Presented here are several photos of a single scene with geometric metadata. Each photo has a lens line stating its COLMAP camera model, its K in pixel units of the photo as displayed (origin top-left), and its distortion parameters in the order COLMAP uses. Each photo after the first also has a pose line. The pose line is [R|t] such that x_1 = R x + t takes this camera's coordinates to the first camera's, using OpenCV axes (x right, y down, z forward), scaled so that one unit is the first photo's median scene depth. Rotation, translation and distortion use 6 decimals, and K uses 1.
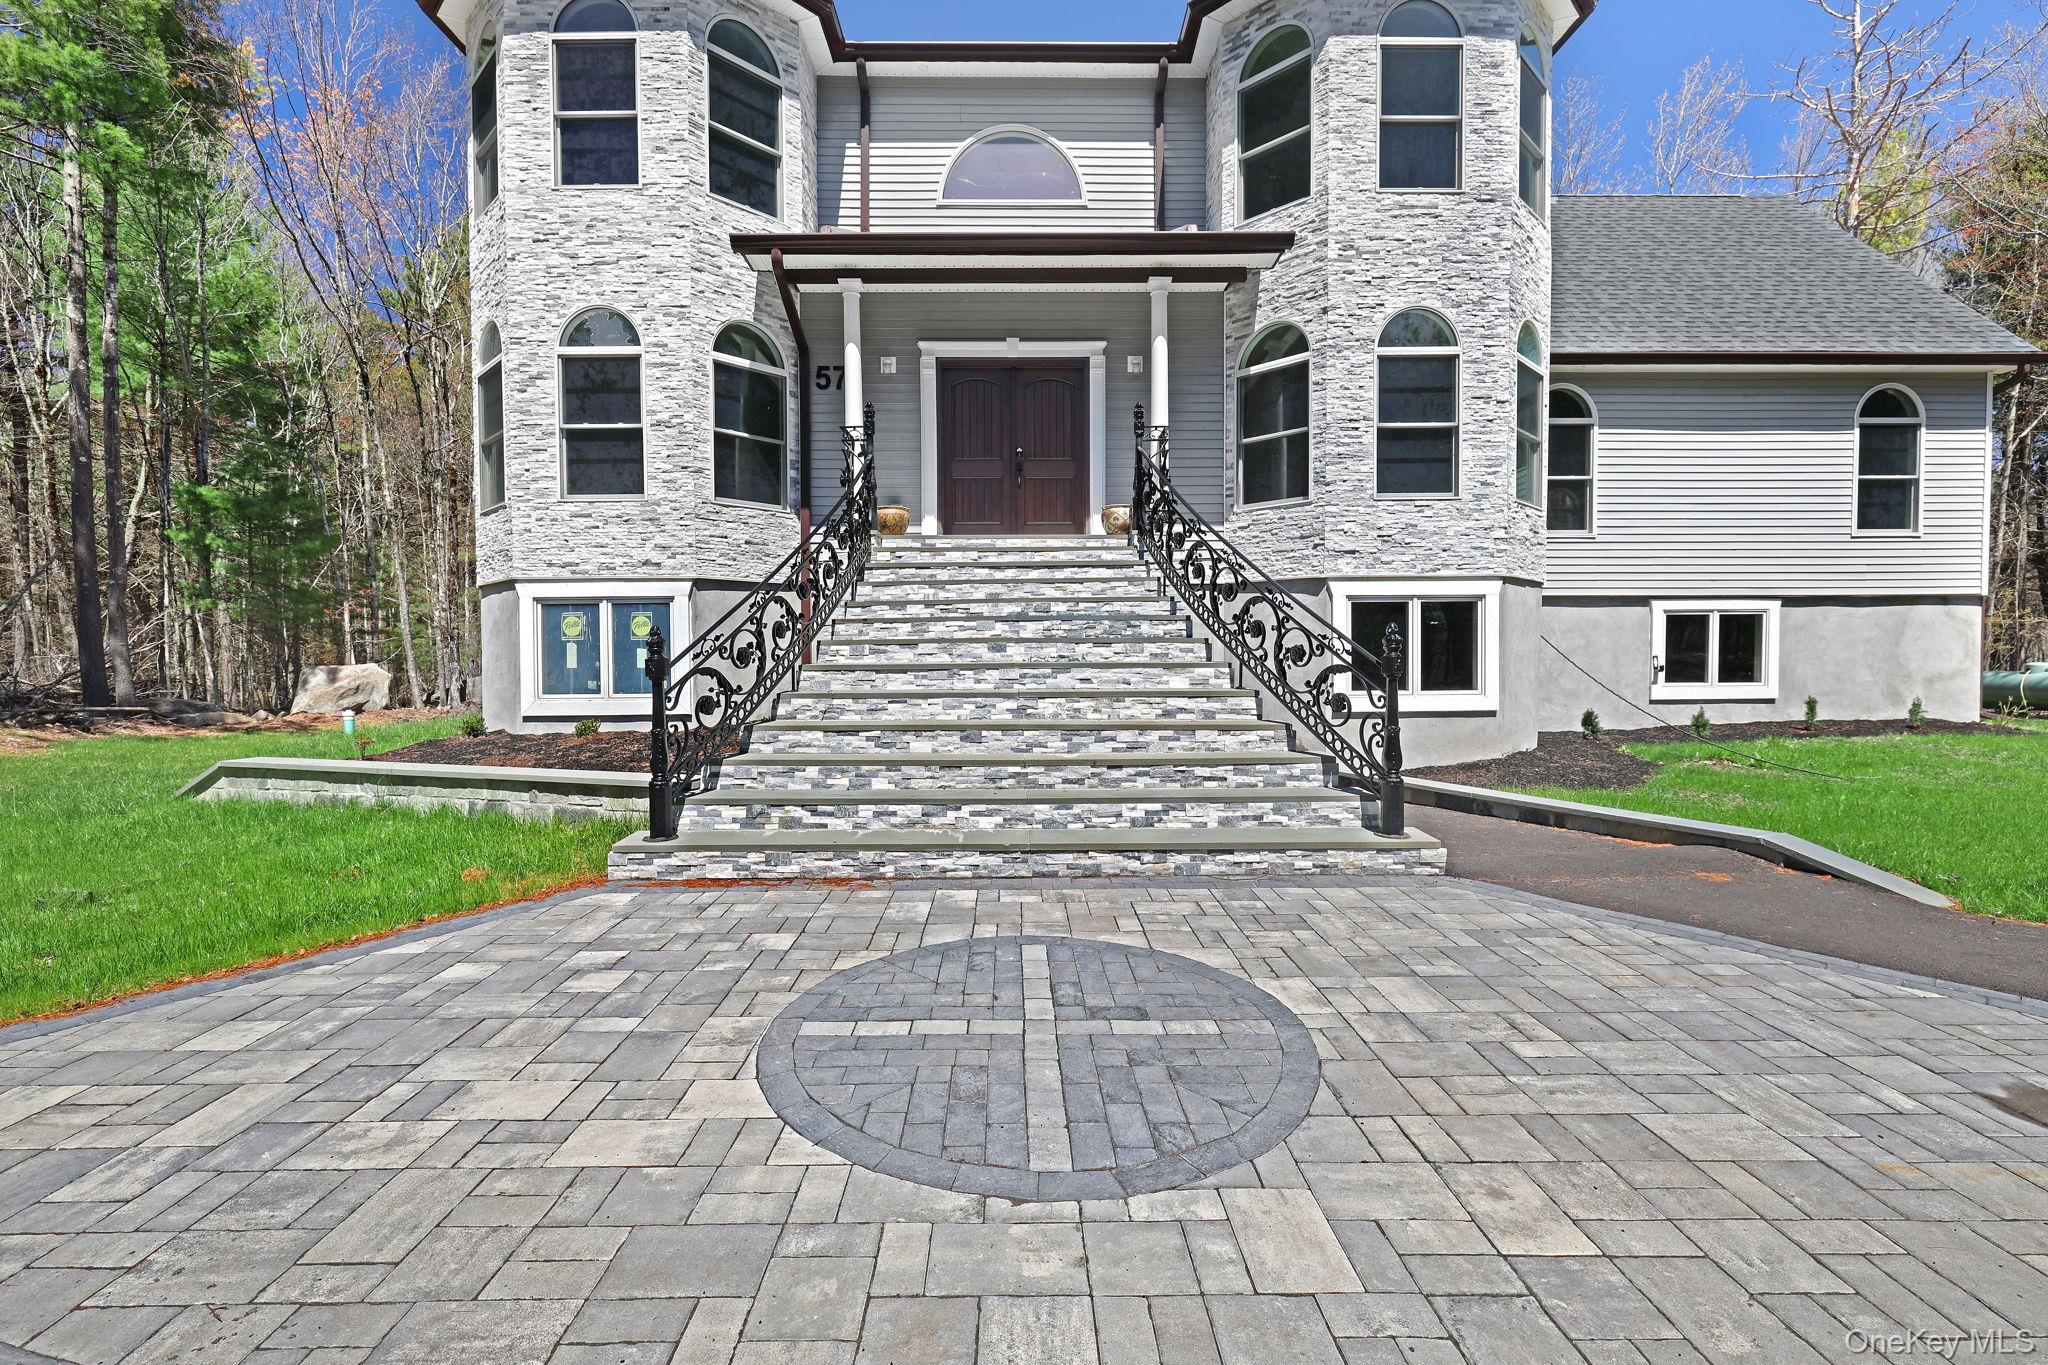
lens RADIAL K [[916.8, 0, 994.6], [0, 916.8, 683.7], [0, 0, 1]] dist [-0.004544, 0.001381]
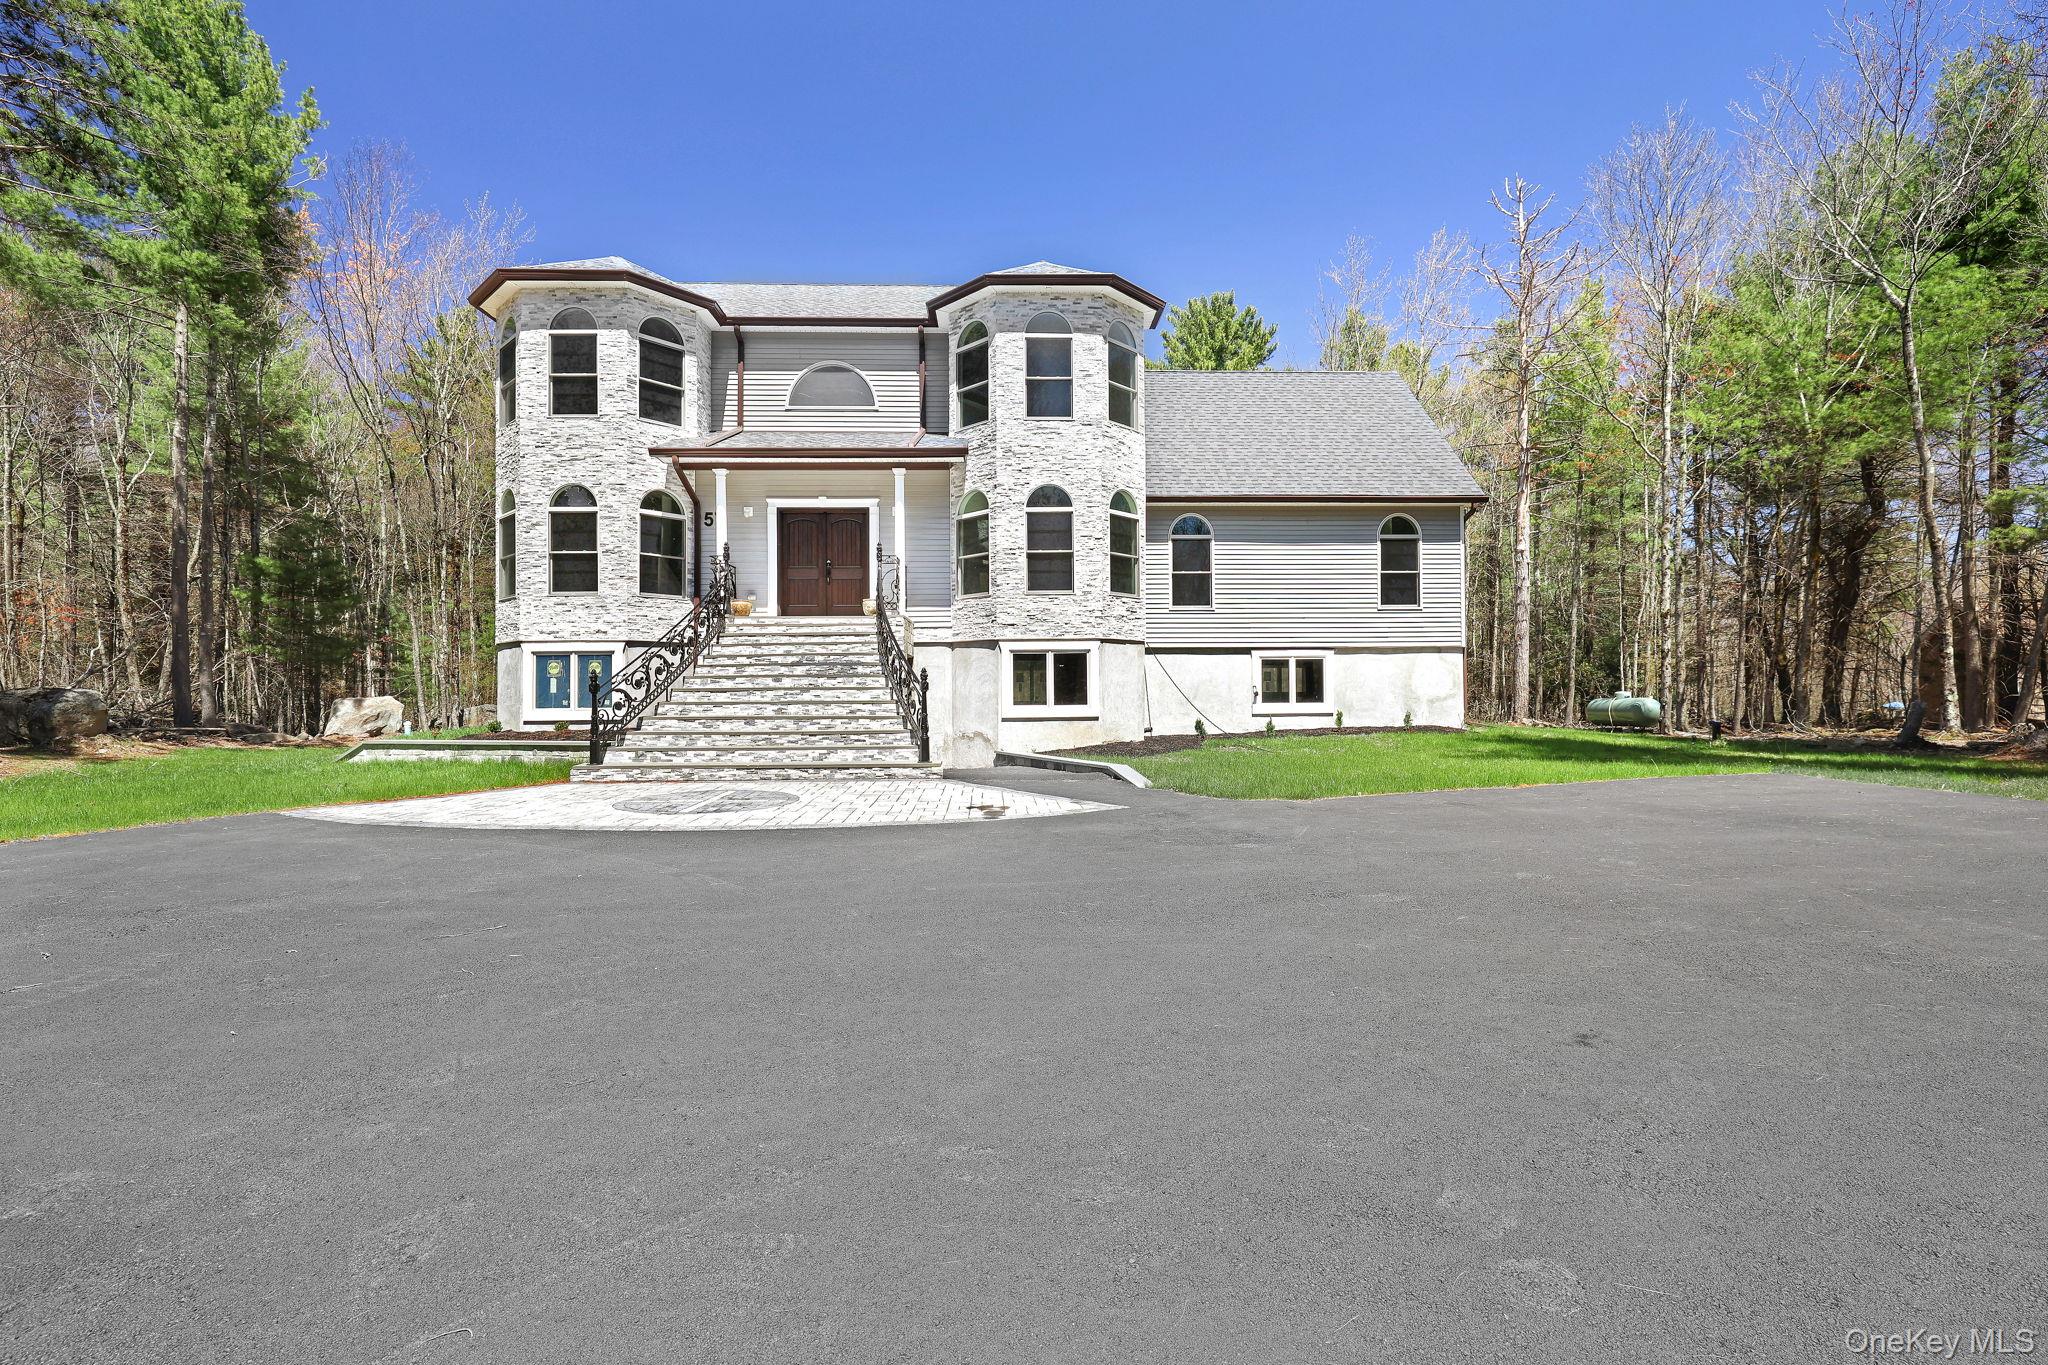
lens RADIAL K [[916.8, 0, 1002.0], [0, 916.8, 682.2], [0, 0, 1]] dist [-0.004544, 0.001381]
pose [[0.999575, -0.001455, 0.029123, 0.324329], [0.002672, 0.999123, -0.041777, 0.037151], [-0.029037, 0.041837, 0.998702, -0.730147]]
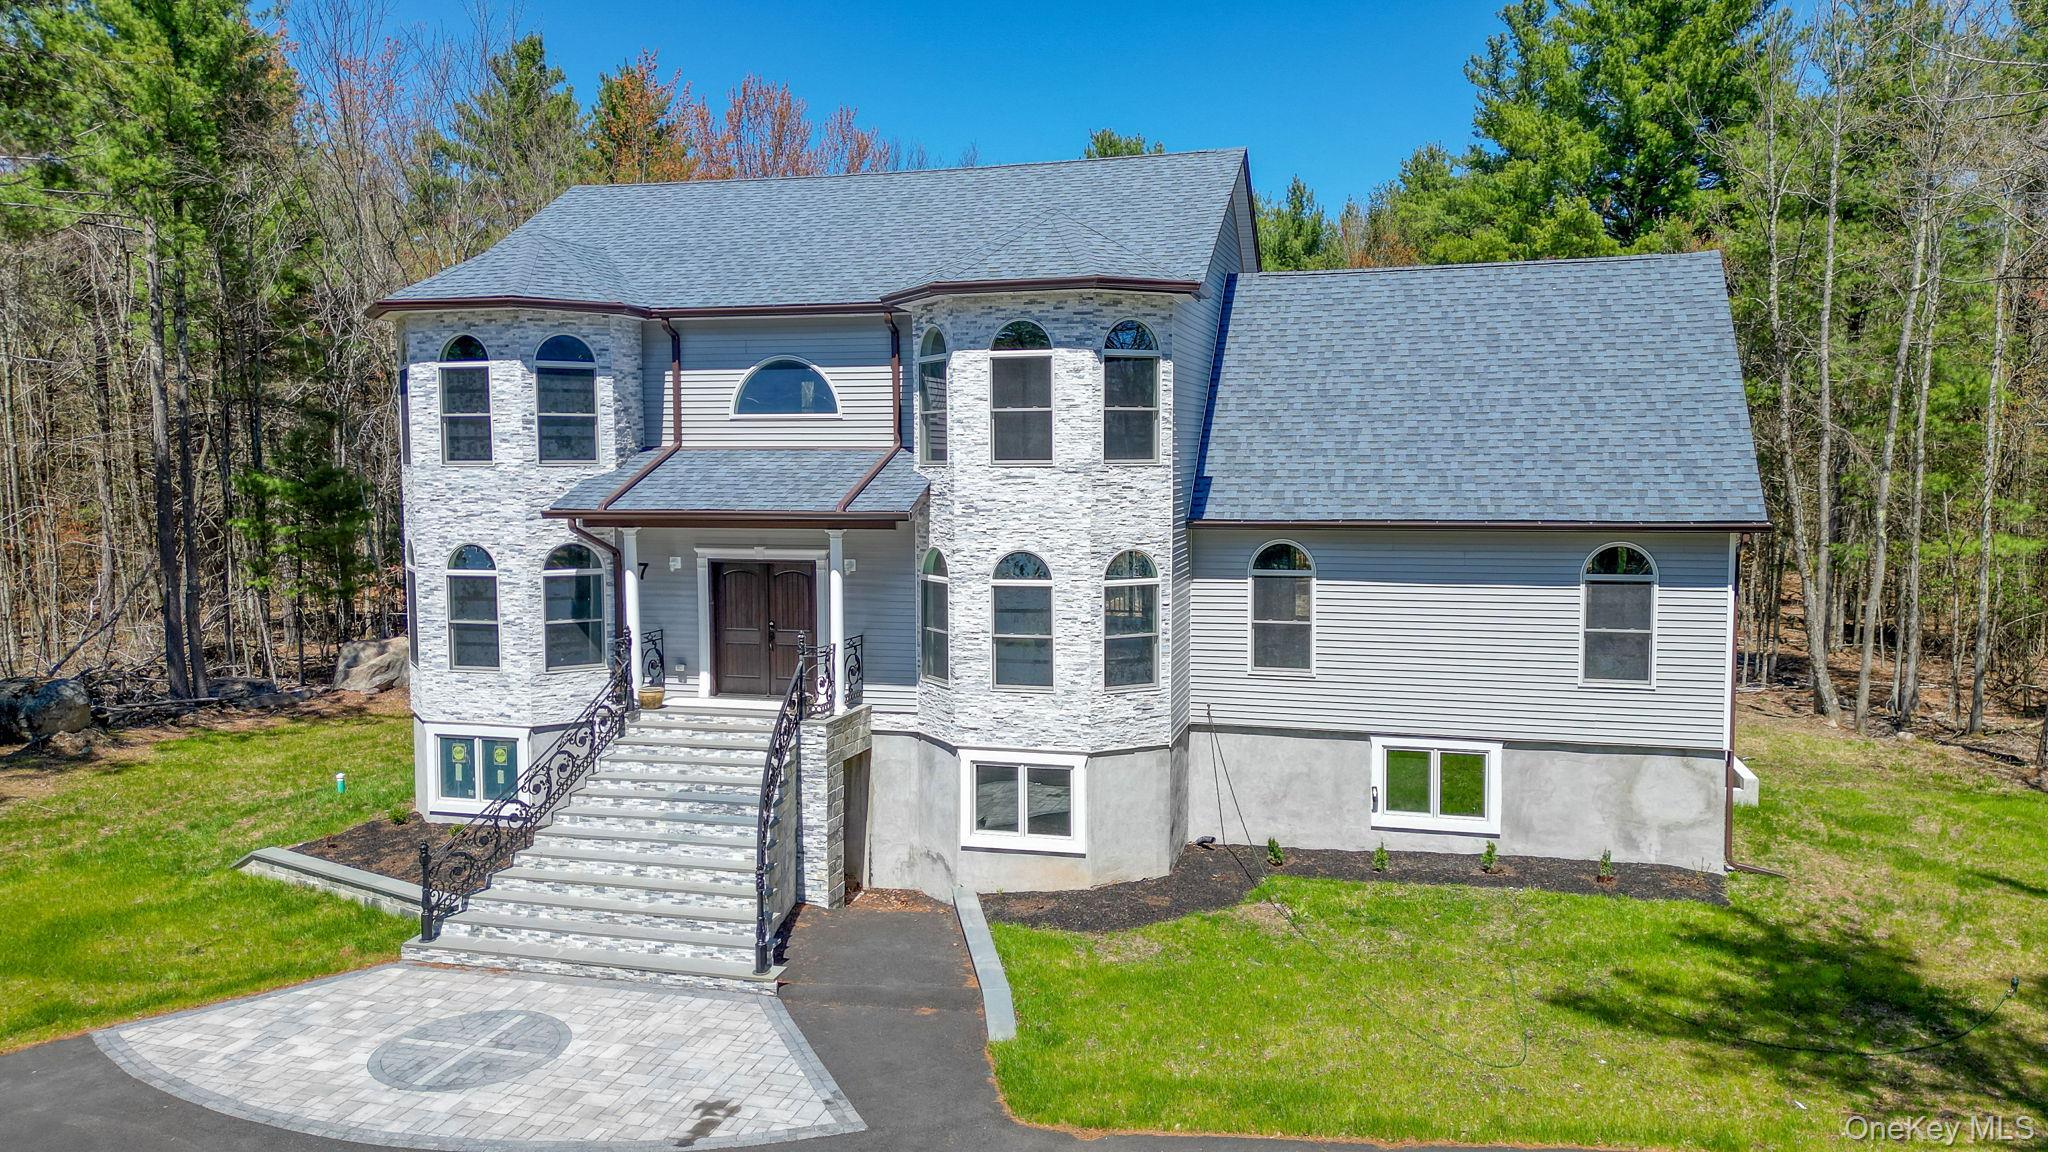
lens RADIAL K [[1447.7, 0, 984.8], [0, 1447.7, 594.6], [0, 0, 1]] dist [0.052348, -0.033592]
pose [[0.965154, 0.033821, -0.259488, 0.963728], [-0.018354, 0.997920, 0.061799, -0.480267], [0.261038, -0.054883, 0.963767, -1.036227]]
